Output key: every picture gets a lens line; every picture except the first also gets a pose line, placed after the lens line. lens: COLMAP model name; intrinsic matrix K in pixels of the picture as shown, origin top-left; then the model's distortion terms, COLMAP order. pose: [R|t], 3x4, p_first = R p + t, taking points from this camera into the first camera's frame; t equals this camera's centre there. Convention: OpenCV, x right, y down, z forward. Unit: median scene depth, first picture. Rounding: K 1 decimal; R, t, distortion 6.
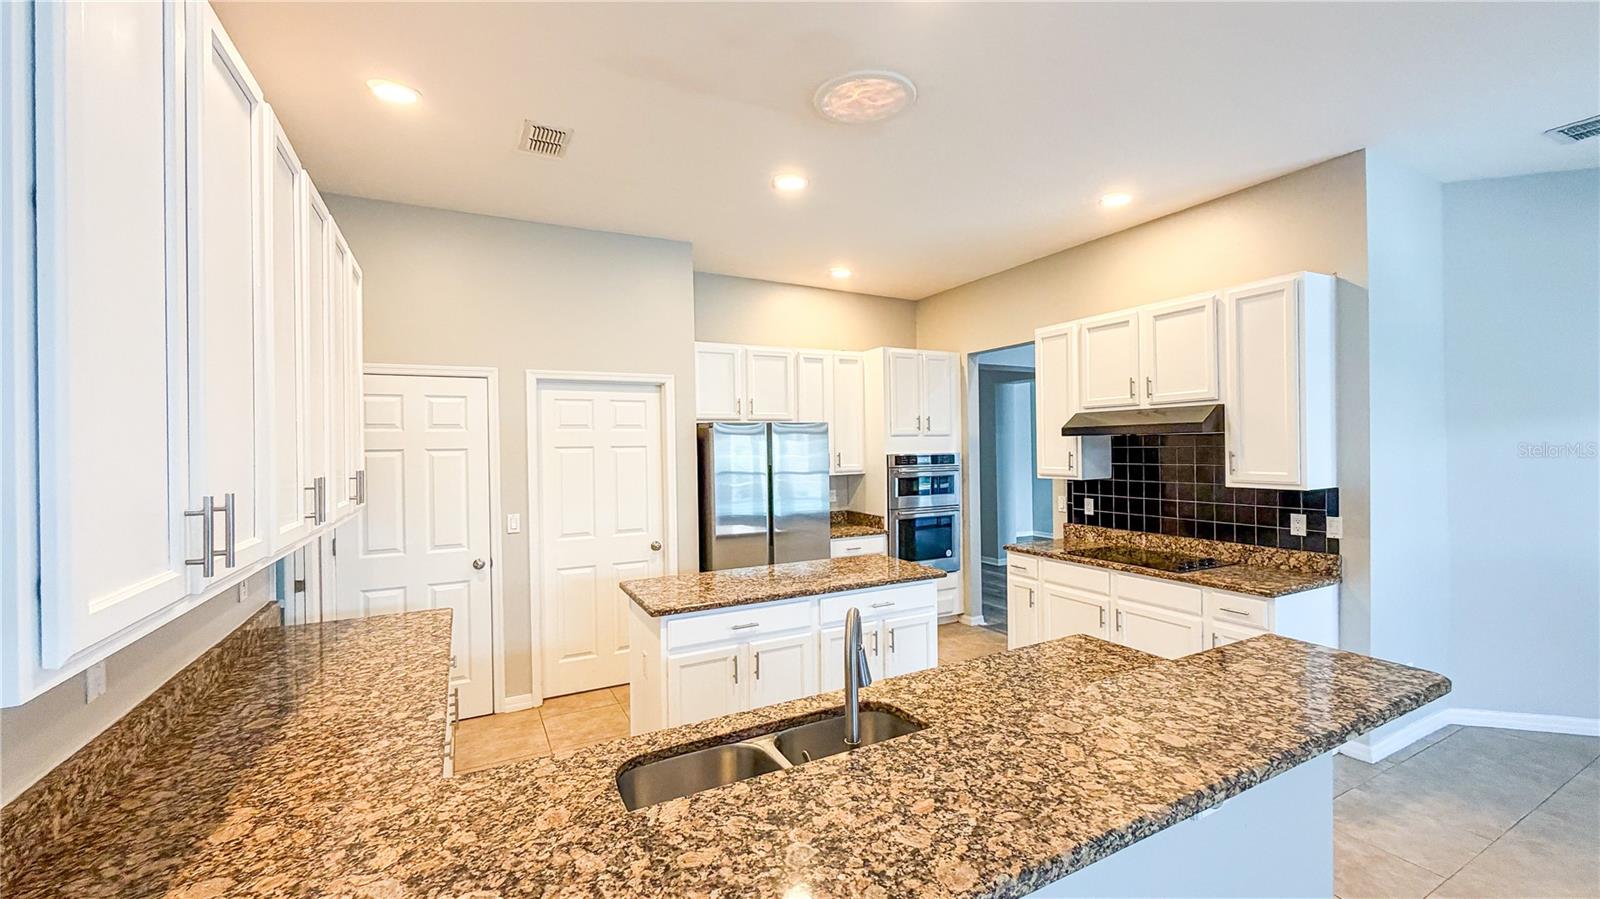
lens RADIAL K [[639.9, 0, 804.0], [0, 639.9, 448.0], [0, 0, 1]] dist [-0.001248, 0.000941]
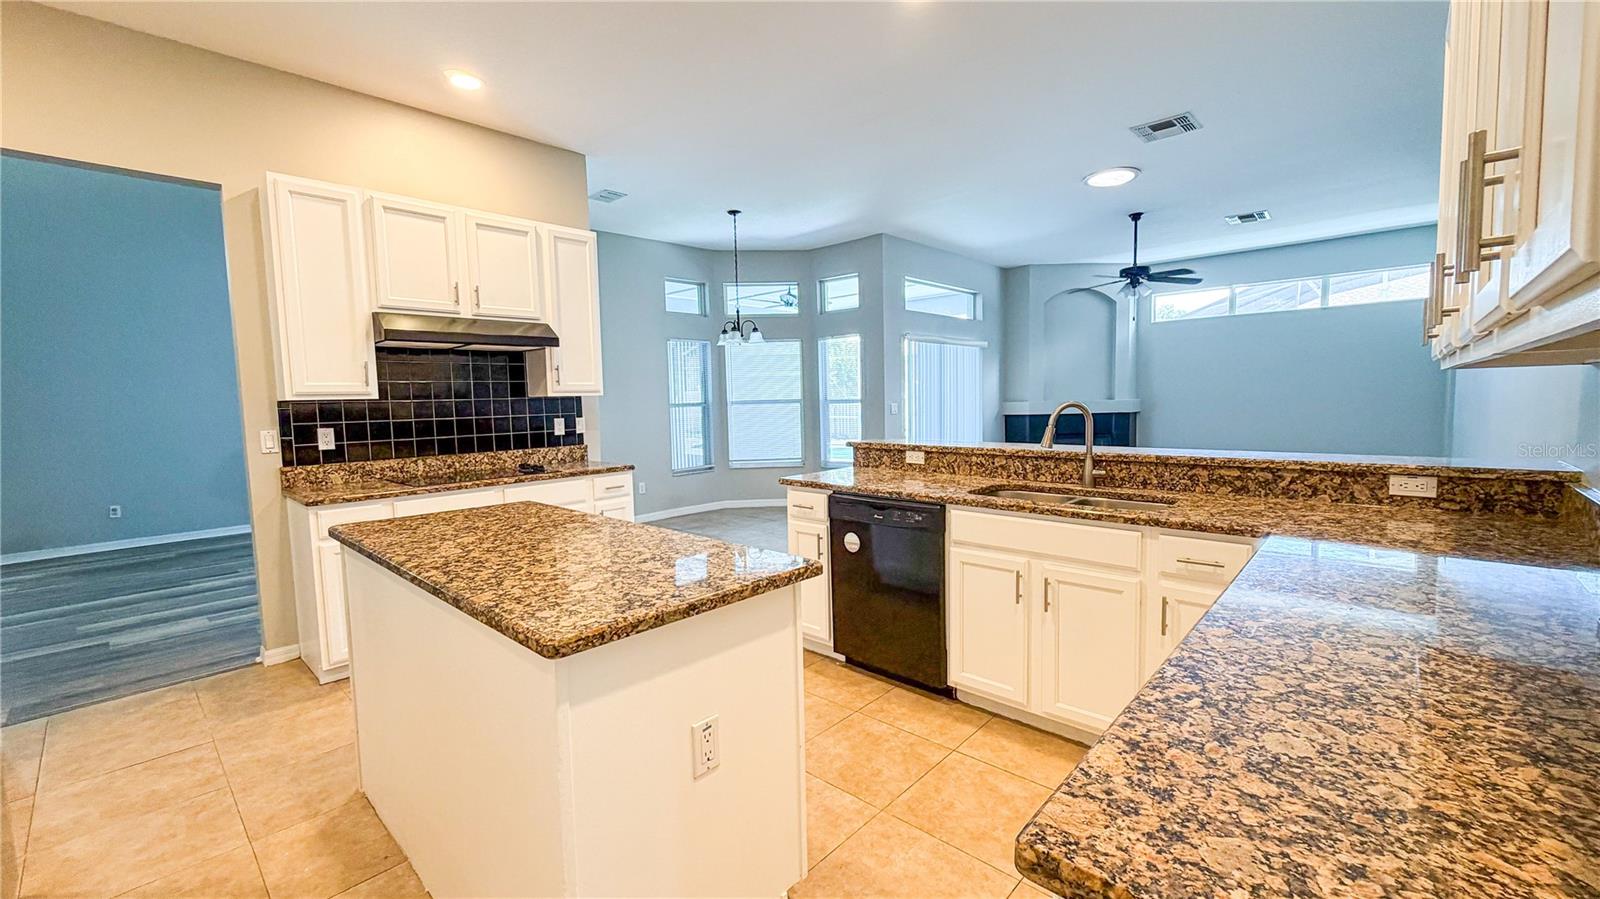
lens RADIAL K [[639.9, 0, 807.8], [0, 639.9, 449.9], [0, 0, 1]] dist [-0.001248, 0.000941]
pose [[-0.334830, -0.055287, 0.940655, -0.476746], [0.030271, 0.997131, 0.069382, 0.072897], [-0.941792, 0.051705, -0.332196, 0.752859]]
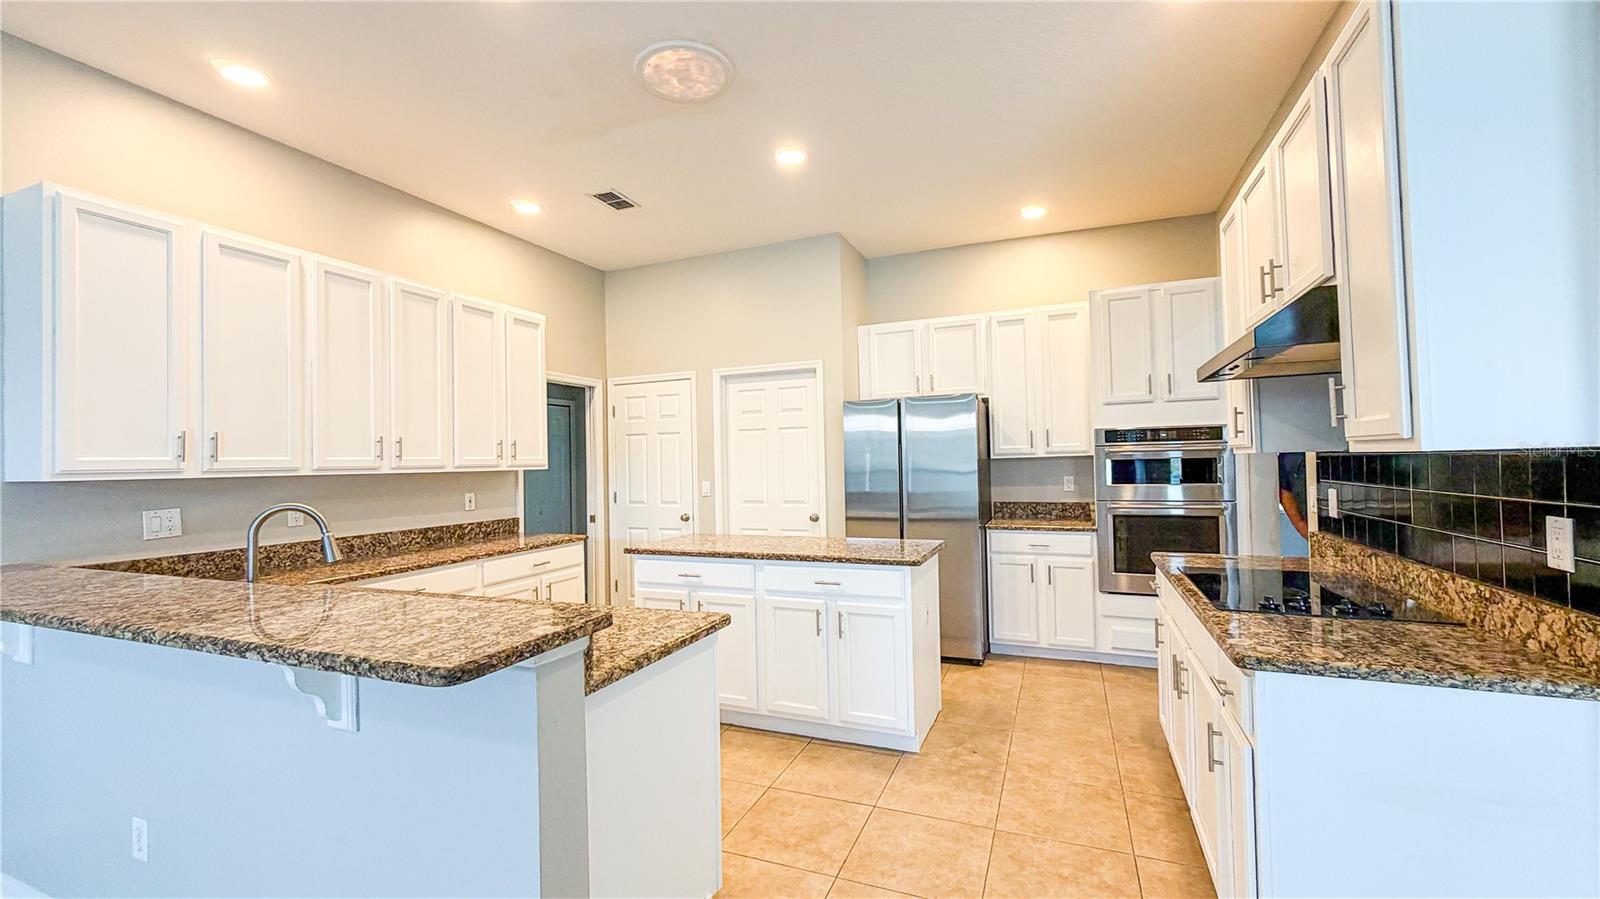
lens RADIAL K [[639.9, 0, 812.1], [0, 639.9, 443.1], [0, 0, 1]] dist [-0.001248, 0.000941]
pose [[0.643179, -0.021543, -0.765413, 0.614015], [0.011370, 0.999763, -0.018585, 0.046765], [0.765631, 0.003251, 0.643271, 0.299577]]
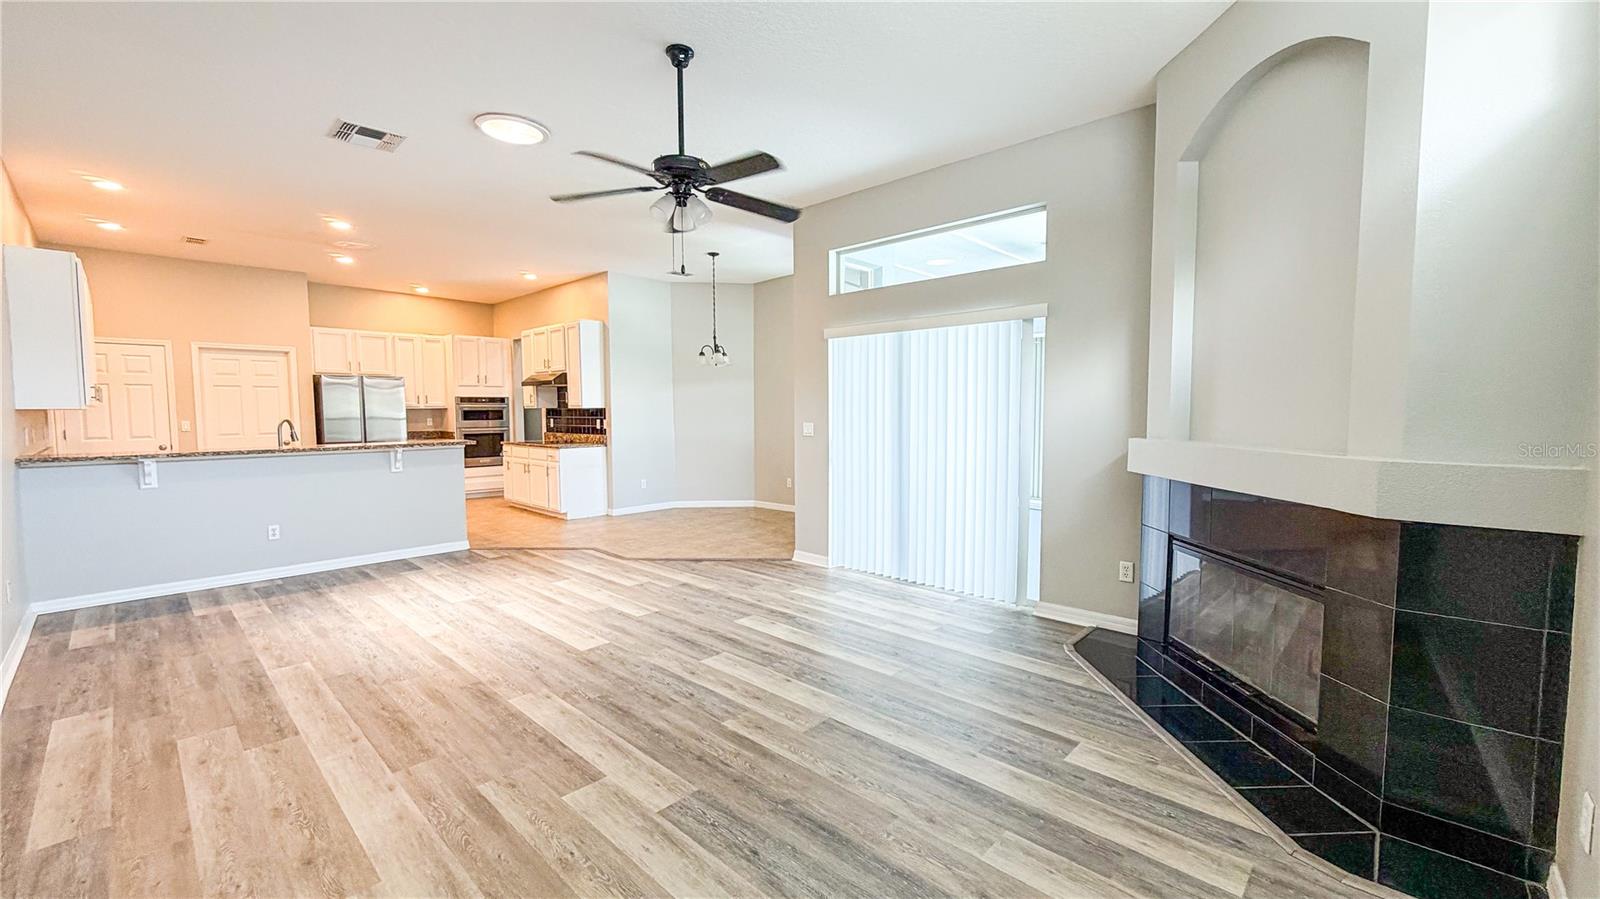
lens RADIAL K [[639.9, 0, 804.3], [0, 639.9, 448.4], [0, 0, 1]] dist [-0.001248, 0.000941]
pose [[0.945907, -0.008231, 0.324335, 0.569021], [-0.010350, 0.998404, 0.055522, 0.055731], [-0.324274, -0.055876, 0.944312, -1.187867]]
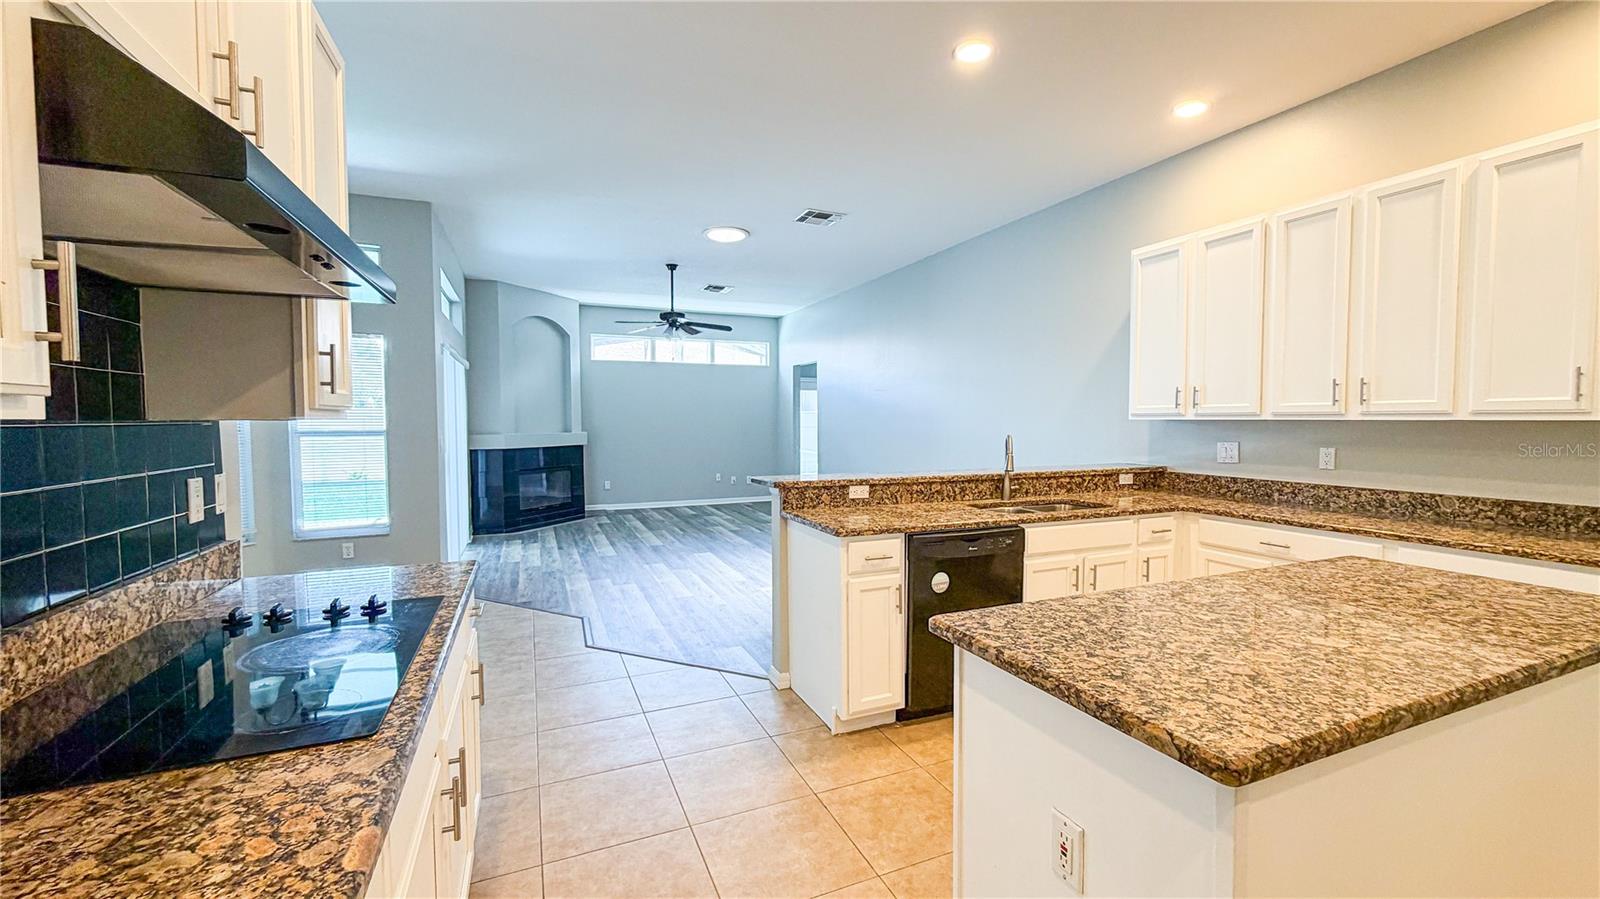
lens RADIAL K [[639.9, 0, 807.0], [0, 639.9, 449.6], [0, 0, 1]] dist [-0.001248, 0.000941]
pose [[-0.996888, 0.012155, 0.077885, 0.215694], [0.015962, 0.998698, 0.048442, 0.051927], [-0.077194, 0.049534, -0.995785, 1.132143]]
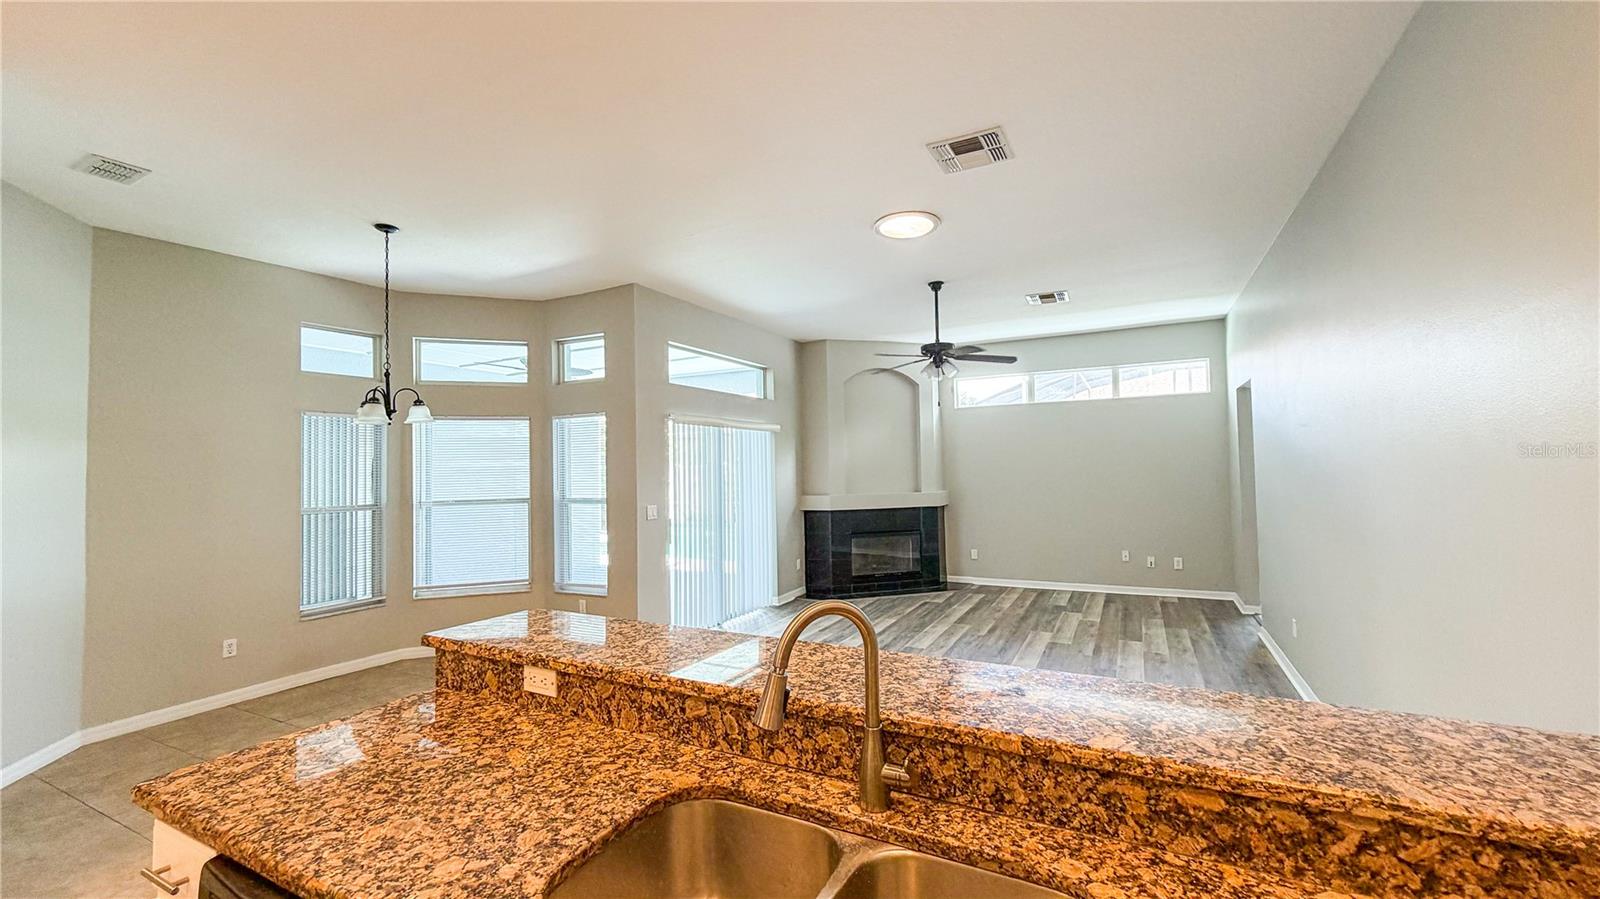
lens RADIAL K [[639.9, 0, 805.6], [0, 639.9, 450.0], [0, 0, 1]] dist [-0.001248, 0.000941]
pose [[-0.571692, 0.050610, 0.818906, -0.182599], [0.030937, 0.998716, -0.040125, 0.026789], [-0.819885, 0.002395, -0.572524, 0.455893]]
